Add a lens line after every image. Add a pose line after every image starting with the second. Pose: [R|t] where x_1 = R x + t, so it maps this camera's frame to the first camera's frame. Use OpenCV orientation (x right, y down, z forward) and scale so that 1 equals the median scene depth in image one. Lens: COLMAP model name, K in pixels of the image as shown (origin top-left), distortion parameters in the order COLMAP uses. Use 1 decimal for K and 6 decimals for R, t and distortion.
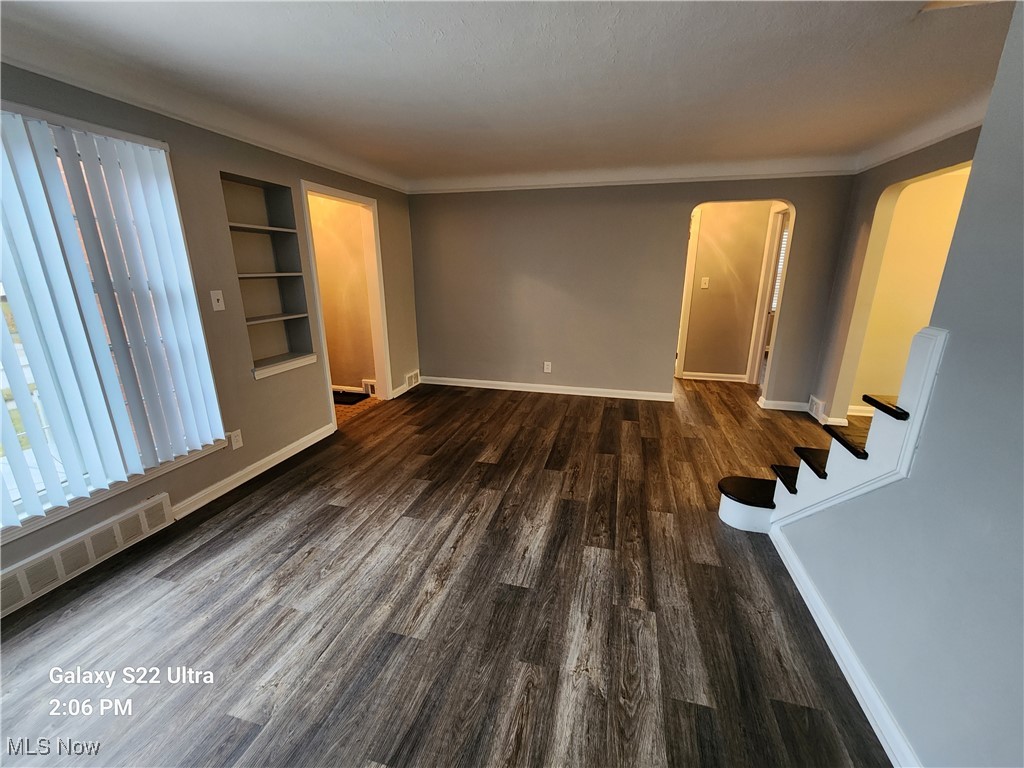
lens RADIAL K [[418.3, 0, 512.6], [0, 418.3, 386.4], [0, 0, 1]] dist [0.002021, -0.000188]
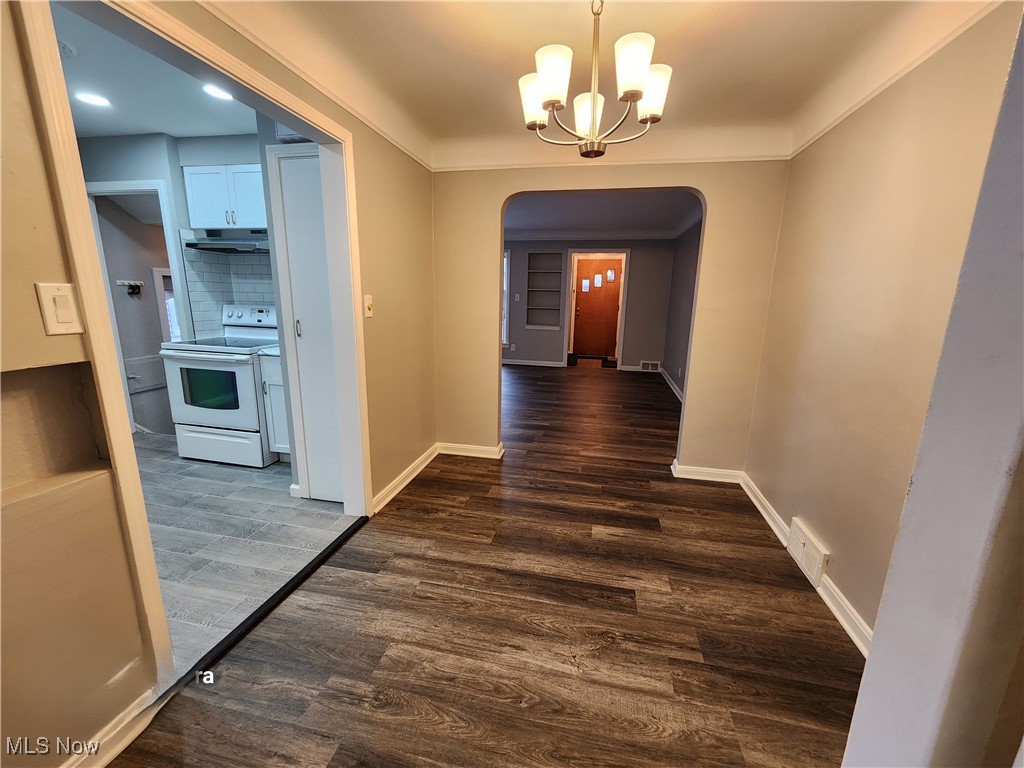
lens RADIAL K [[418.3, 0, 512.6], [0, 418.3, 386.4], [0, 0, 1]] dist [0.002021, -0.000188]
pose [[0.050863, 0.221029, -0.973940, 2.525224], [-0.292551, 0.935721, 0.197078, -0.214803], [0.954896, 0.274903, 0.112256, 0.918442]]
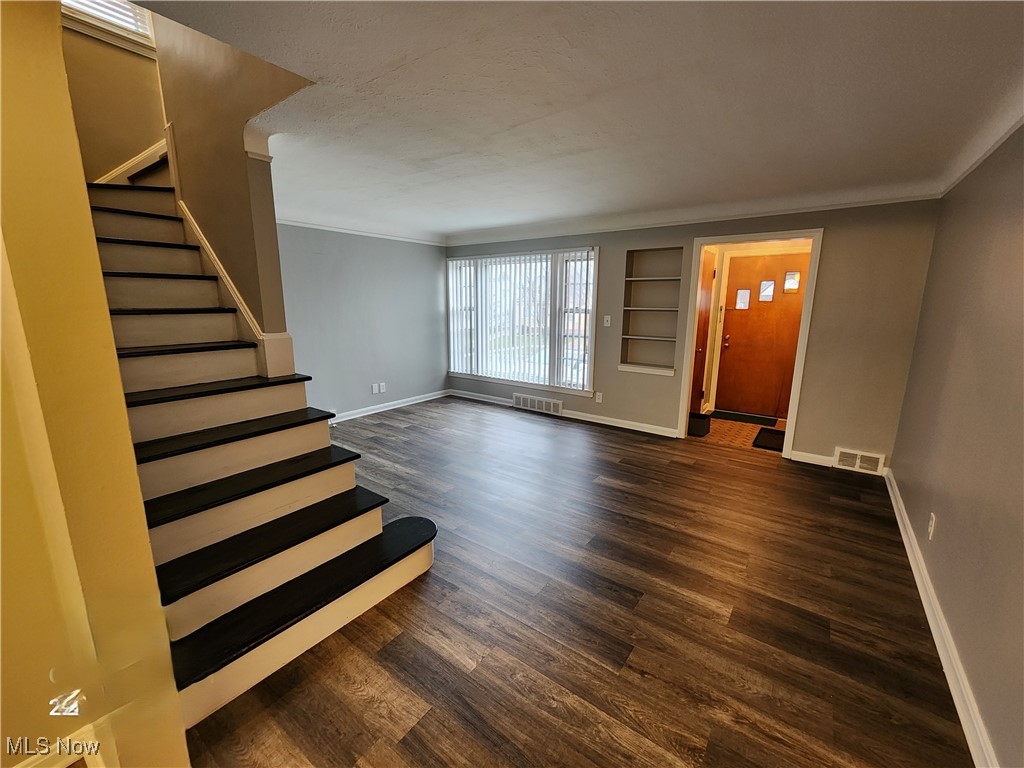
lens RADIAL K [[418.3, 0, 512.6], [0, 418.3, 386.4], [0, 0, 1]] dist [0.002021, -0.000188]
pose [[-0.366191, 0.184391, -0.912088, 1.331335], [-0.261842, 0.920148, 0.291147, -0.413847], [0.892940, 0.345438, -0.288669, 1.418717]]
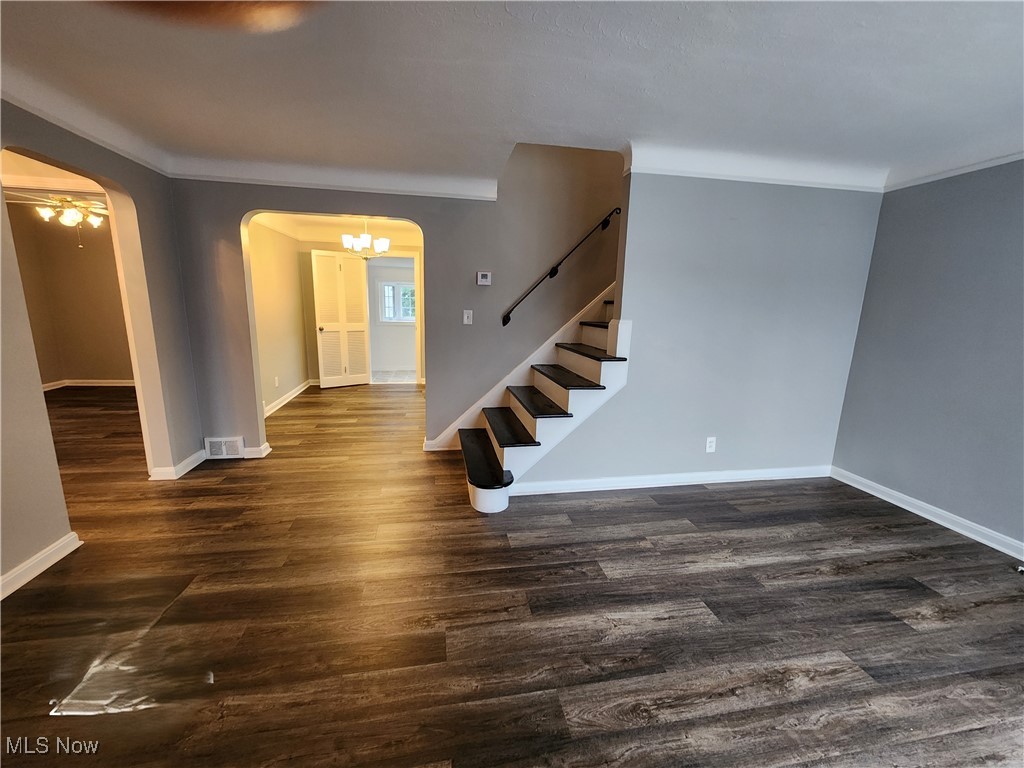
lens RADIAL K [[424.2, 0, 510.0], [0, 424.2, 388.1], [0, 0, 1]] dist [0.002453, 0.000592]
pose [[-0.422688, -0.186310, 0.886918, -0.479832], [0.226804, 0.925753, 0.302558, -0.340048], [-0.877436, 0.329044, -0.349049, 1.325040]]
